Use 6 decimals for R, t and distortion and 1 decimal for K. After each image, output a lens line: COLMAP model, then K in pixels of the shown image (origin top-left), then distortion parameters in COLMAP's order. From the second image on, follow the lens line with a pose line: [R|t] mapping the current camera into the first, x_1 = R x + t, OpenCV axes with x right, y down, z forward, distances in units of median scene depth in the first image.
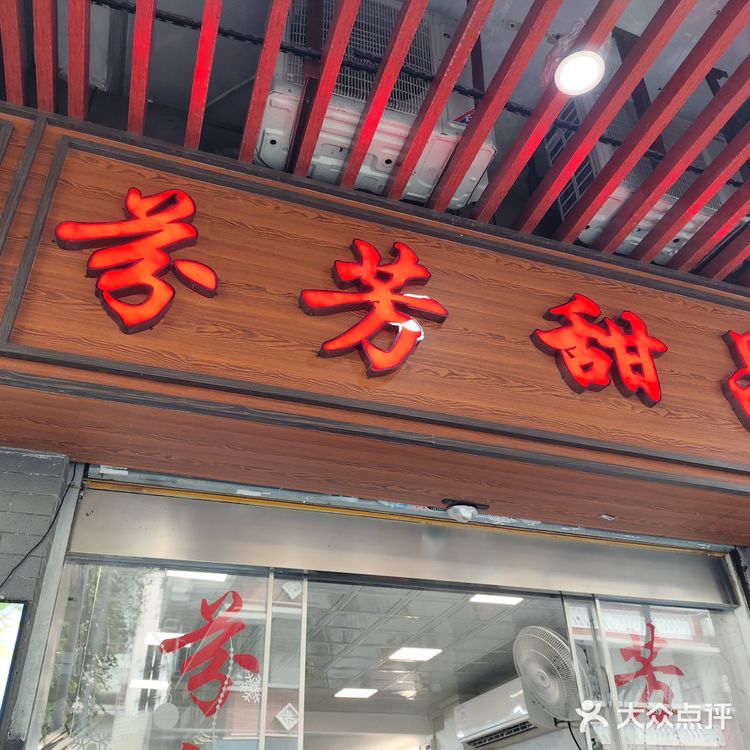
lens RADIAL K [[739.8, 0, 371.9], [0, 739.8, 378.2], [0, 0, 1]] dist [0.012604, 0.000000]
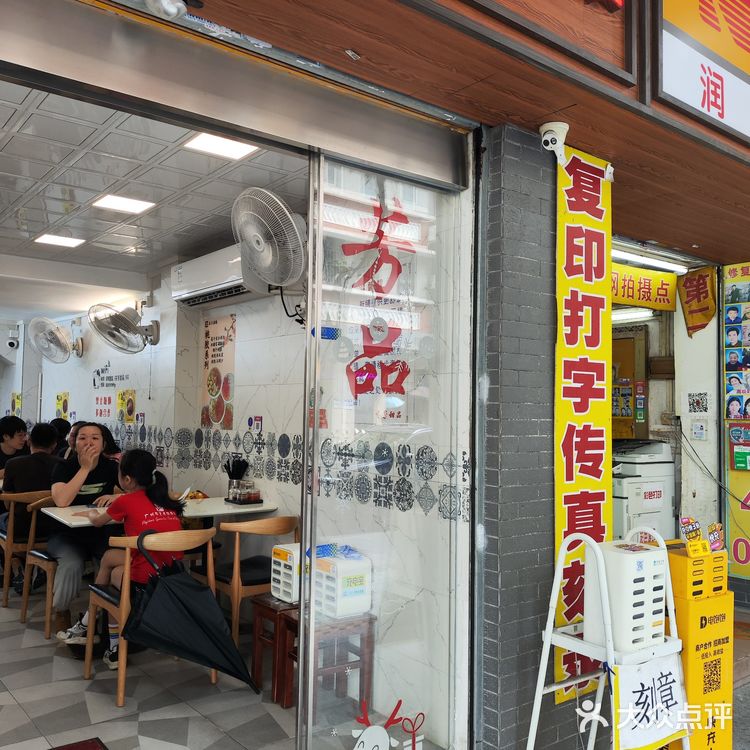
lens RADIAL K [[739.8, 0, 375.3], [0, 739.8, 378.0], [0, 0, 1]] dist [0.012604, 0.000000]
pose [[0.939115, 0.054082, 0.339319, 0.076616], [-0.222103, 0.849038, 0.479380, 0.083946], [-0.262169, -0.525557, 0.809356, 0.136368]]
